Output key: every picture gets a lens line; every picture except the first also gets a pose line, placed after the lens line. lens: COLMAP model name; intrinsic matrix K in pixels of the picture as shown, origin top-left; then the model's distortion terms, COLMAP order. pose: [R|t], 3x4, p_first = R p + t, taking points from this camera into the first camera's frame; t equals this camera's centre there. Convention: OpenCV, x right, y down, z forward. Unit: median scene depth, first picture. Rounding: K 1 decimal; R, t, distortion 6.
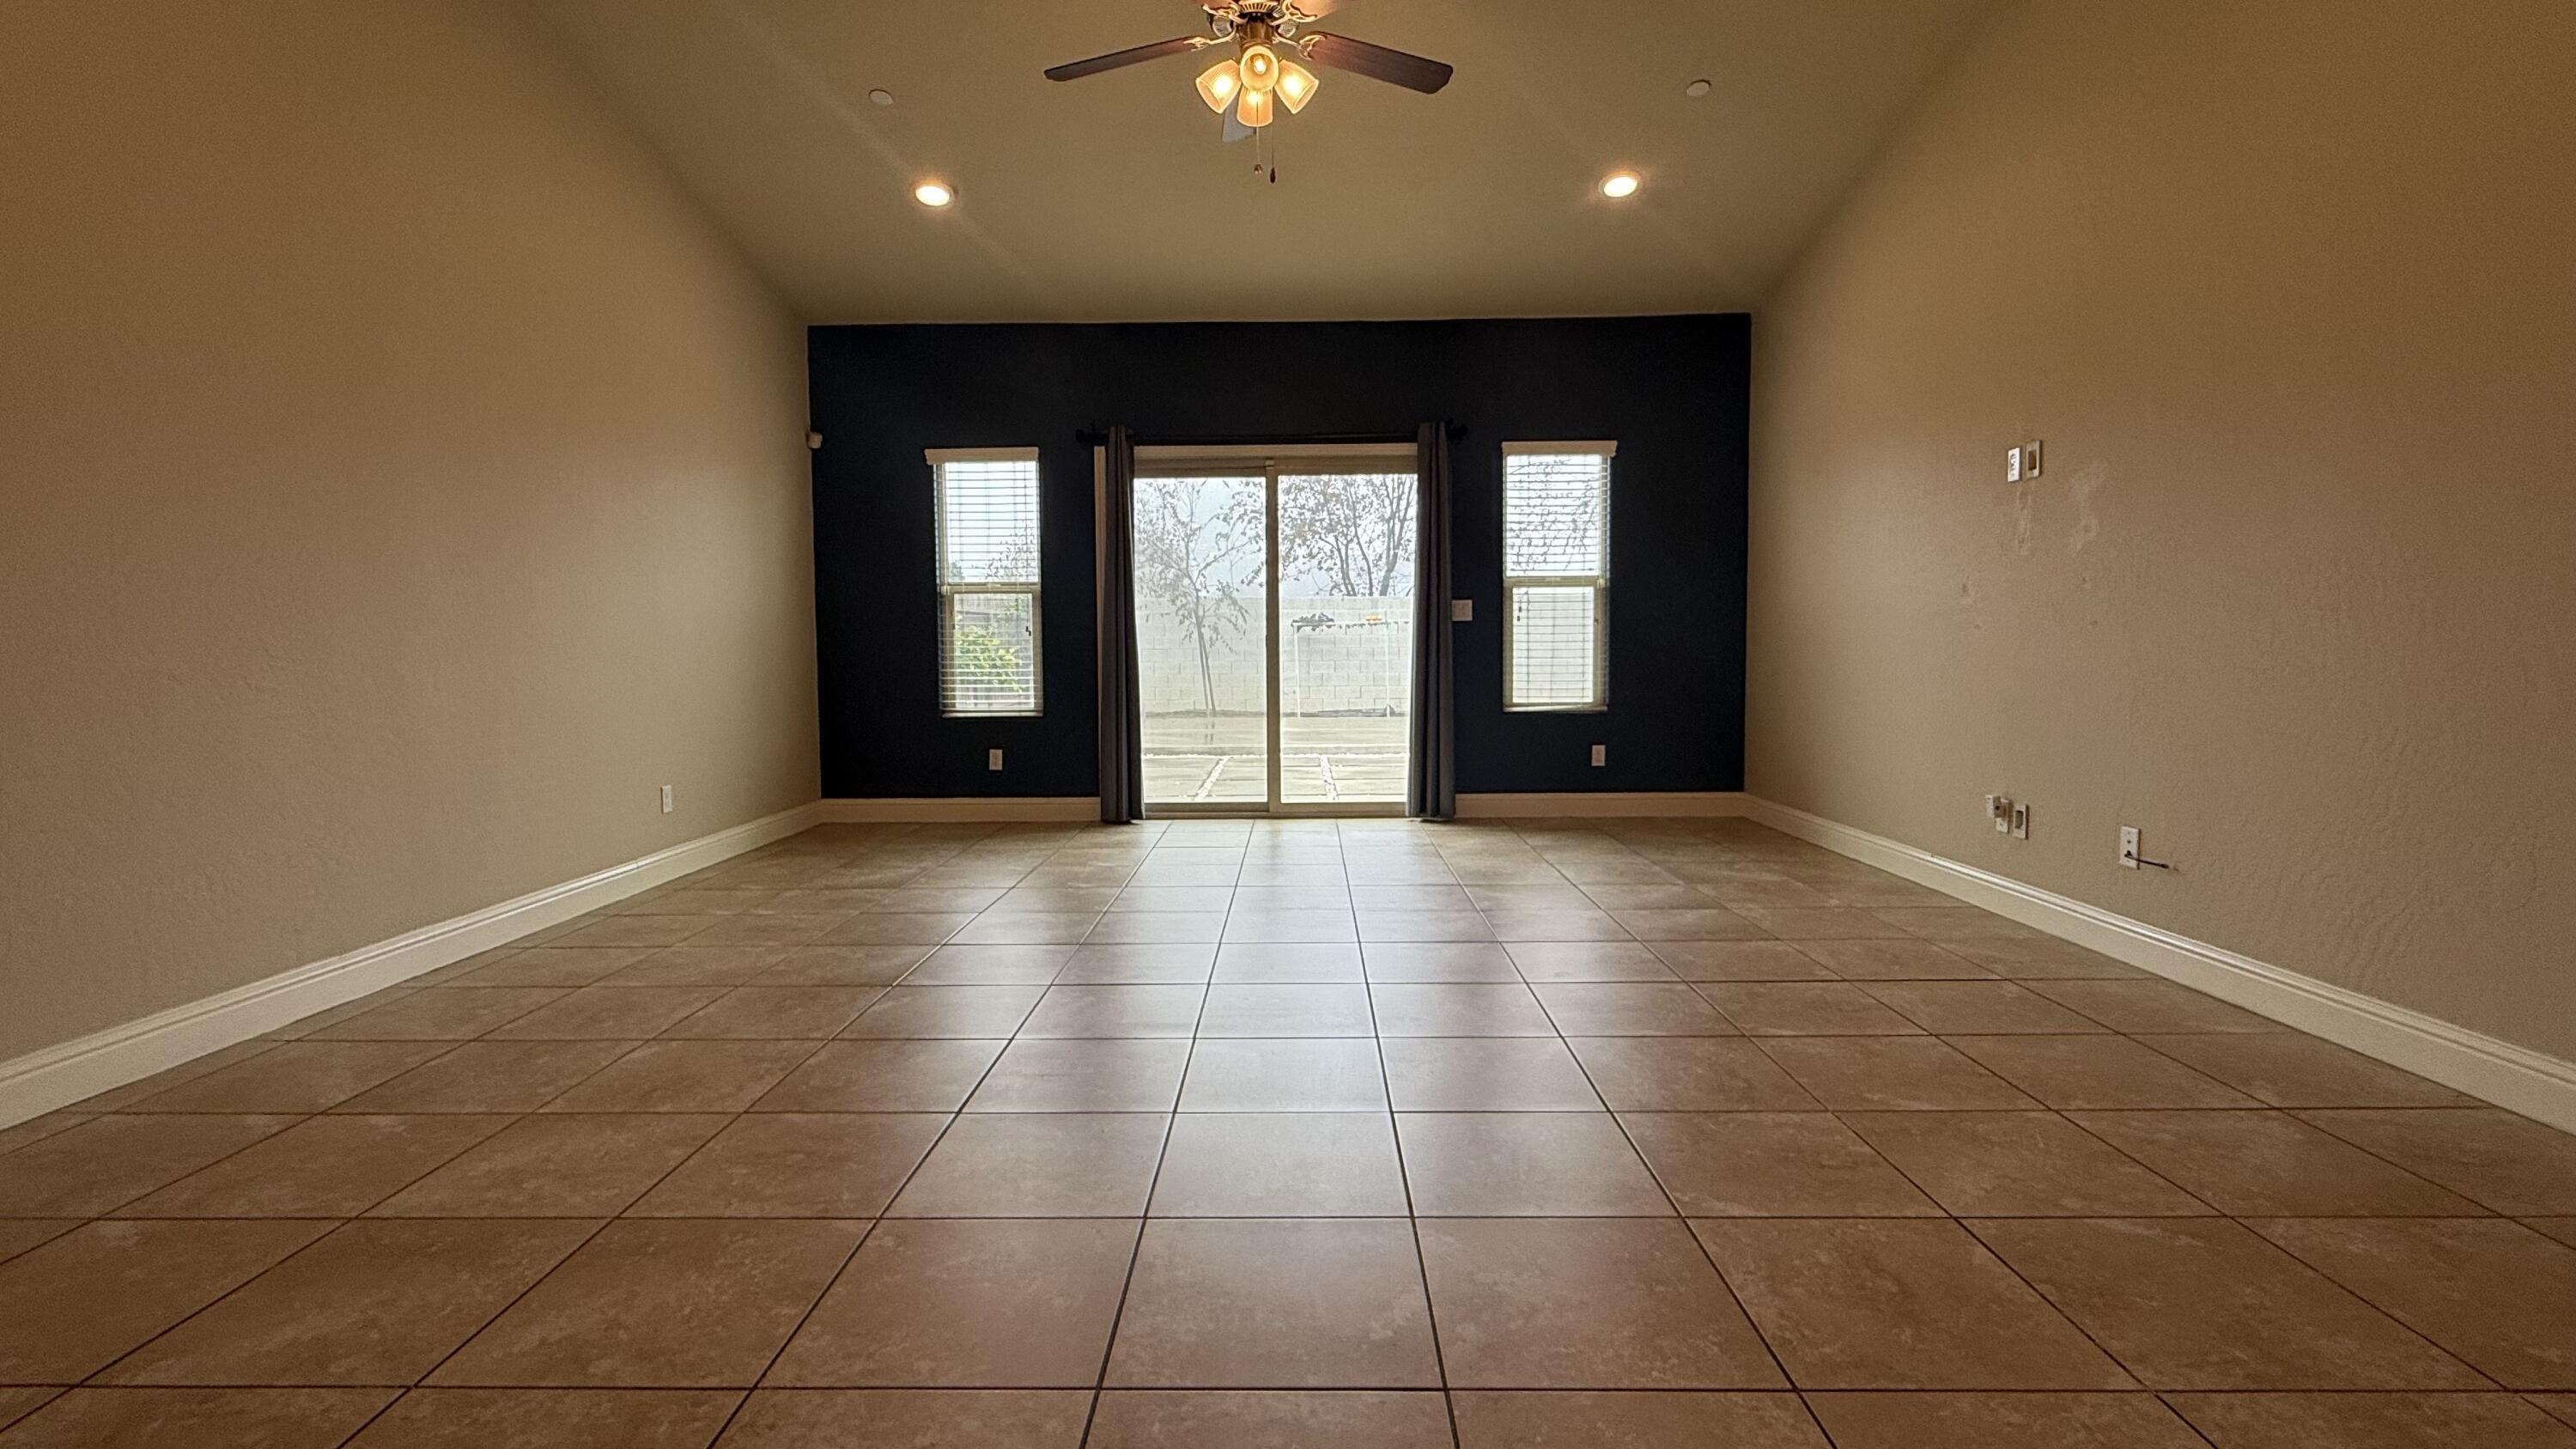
lens RADIAL K [[1157.8, 0, 1288.0], [0, 1157.8, 724.5], [0, 0, 1]] dist [-0.000269, 0.000839]
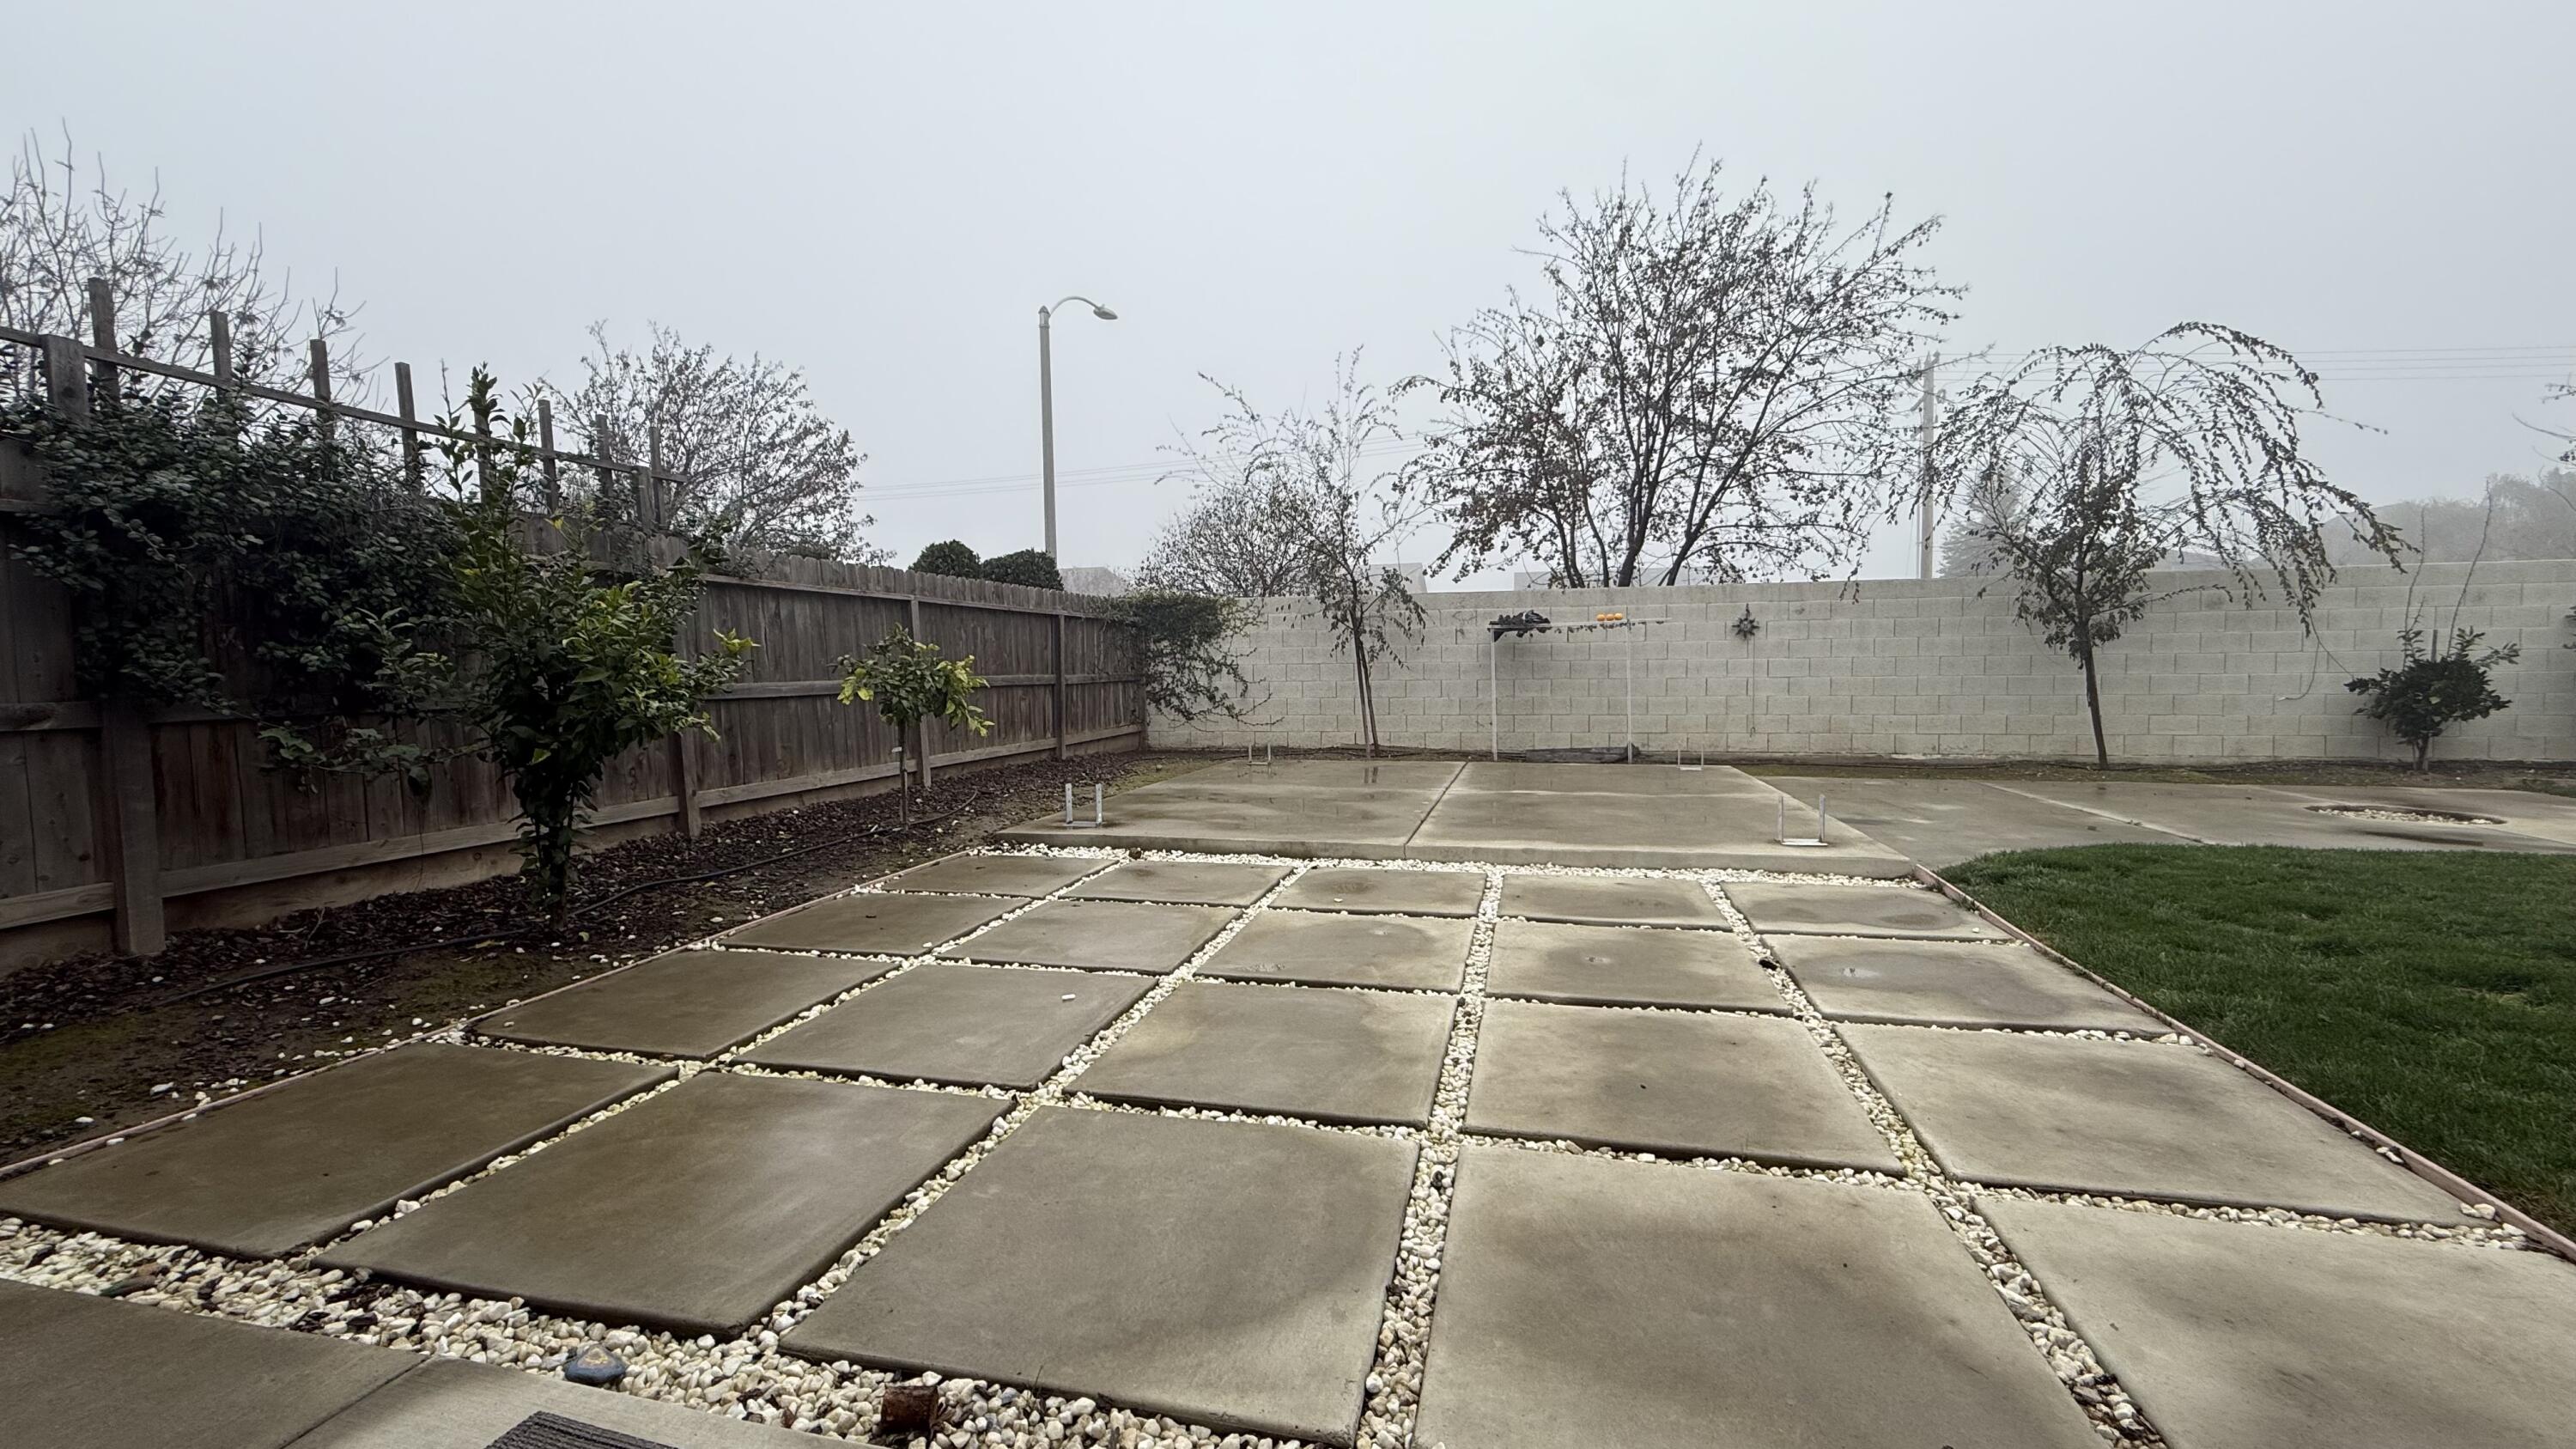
lens RADIAL K [[1026.4, 0, 1282.1], [0, 1026.4, 724.4], [0, 0, 1]] dist [-0.000727, 0.000311]
pose [[0.972032, 0.010320, -0.234620, 0.079589], [-0.012611, 0.999886, -0.008265, -0.057704], [0.234508, 0.010993, 0.972052, 0.999051]]
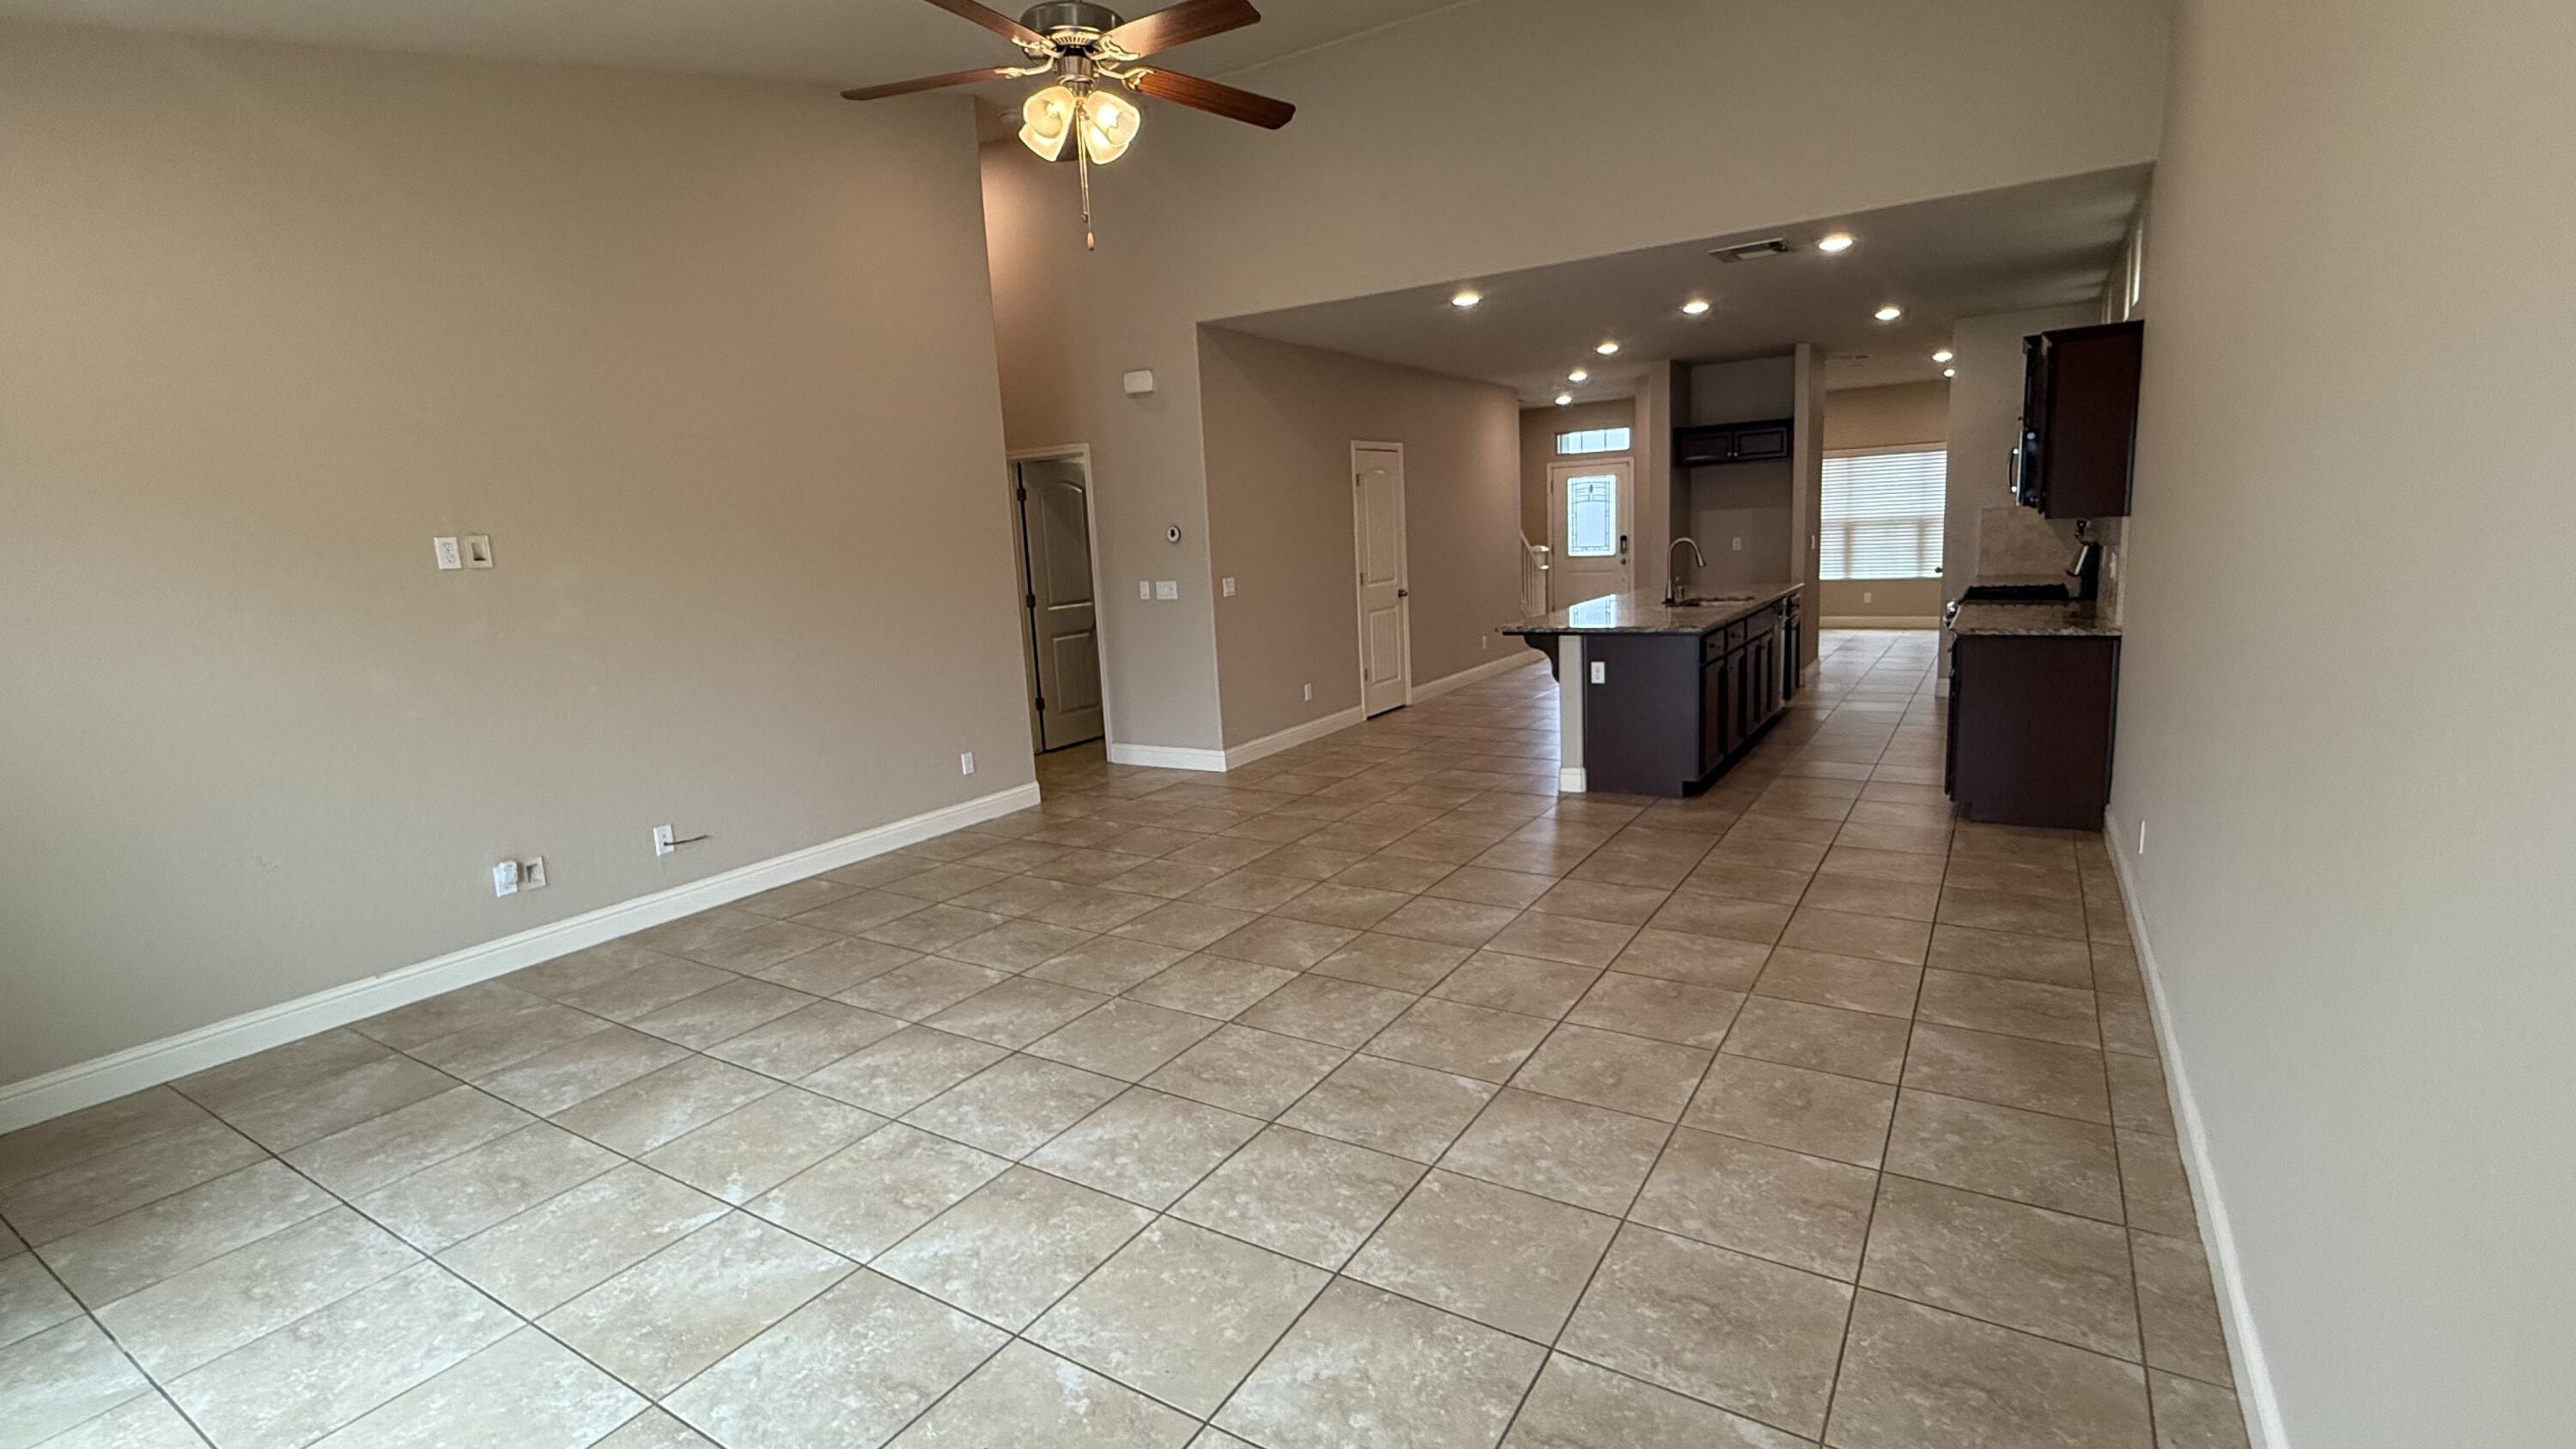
lens RADIAL K [[1157.8, 0, 1288.0], [0, 1157.8, 724.5], [0, 0, 1]] dist [-0.000269, 0.000839]
pose [[-0.852146, -0.037356, 0.521968, -0.349944], [0.092061, 0.971191, 0.219802, -0.145656], [-0.515142, 0.235357, -0.824158, 0.939573]]
